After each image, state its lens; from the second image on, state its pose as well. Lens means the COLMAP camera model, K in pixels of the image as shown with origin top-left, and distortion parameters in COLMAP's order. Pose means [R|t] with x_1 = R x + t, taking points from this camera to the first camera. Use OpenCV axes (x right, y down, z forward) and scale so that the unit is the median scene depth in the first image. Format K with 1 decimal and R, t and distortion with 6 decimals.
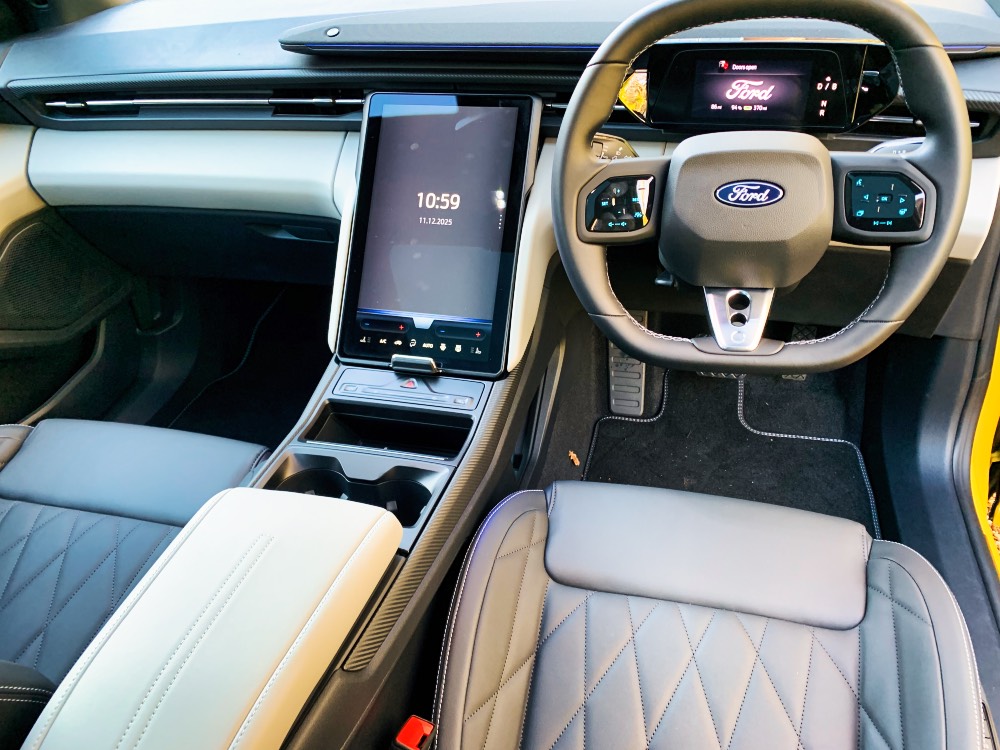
lens RADIAL K [[753.1, 0, 500.0], [0, 753.1, 375.0], [0, 0, 1]] dist [-0.001618, 0.003126]
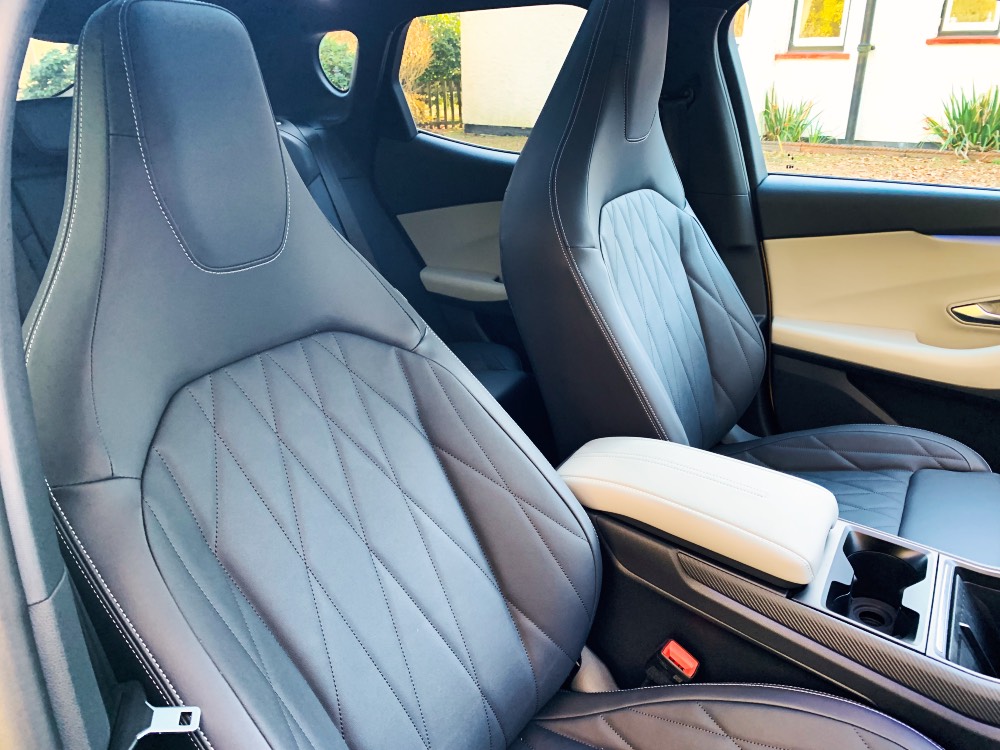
lens RADIAL K [[753.1, 0, 500.0], [0, 753.1, 375.0], [0, 0, 1]] dist [-0.001618, 0.003126]
pose [[-0.276906, 0.426235, -0.861189, 0.657201], [-0.529888, 0.679911, 0.506893, -0.269275], [0.801587, 0.596696, 0.037585, 0.270468]]
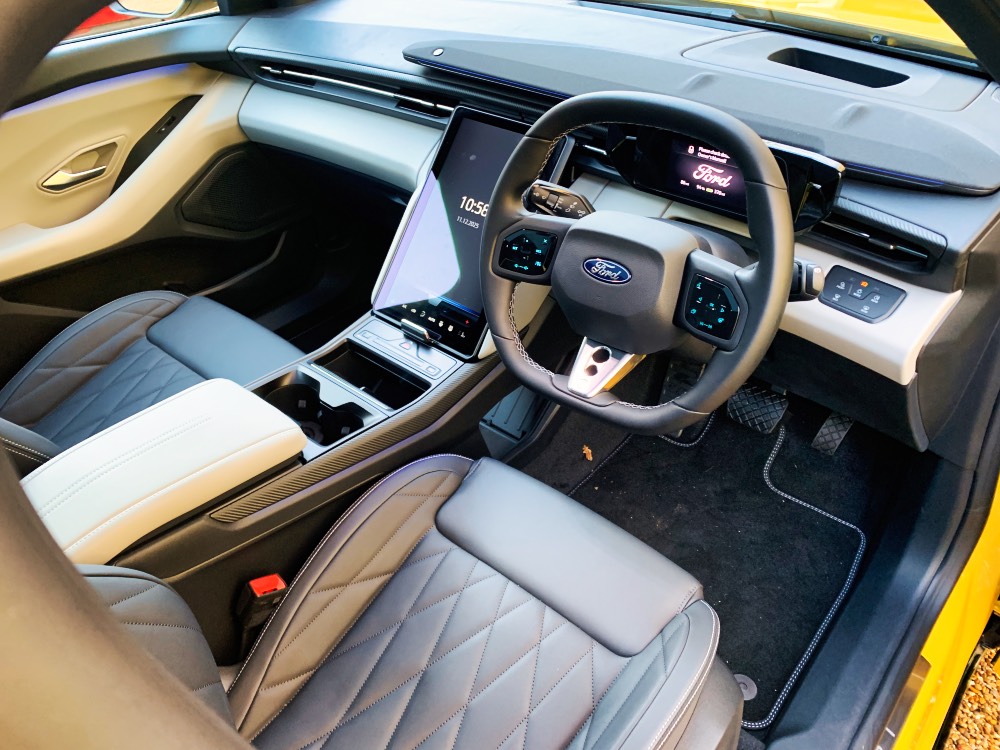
lens RADIAL K [[758.7, 0, 498.5], [0, 758.7, 367.5], [0, 0, 1]] dist [0.004075, -0.000254]
pose [[0.895025, 0.292946, -0.336322, 0.449047], [-0.274952, 0.956127, 0.101107, -0.121153], [0.351185, 0.001980, 0.936304, -0.127820]]
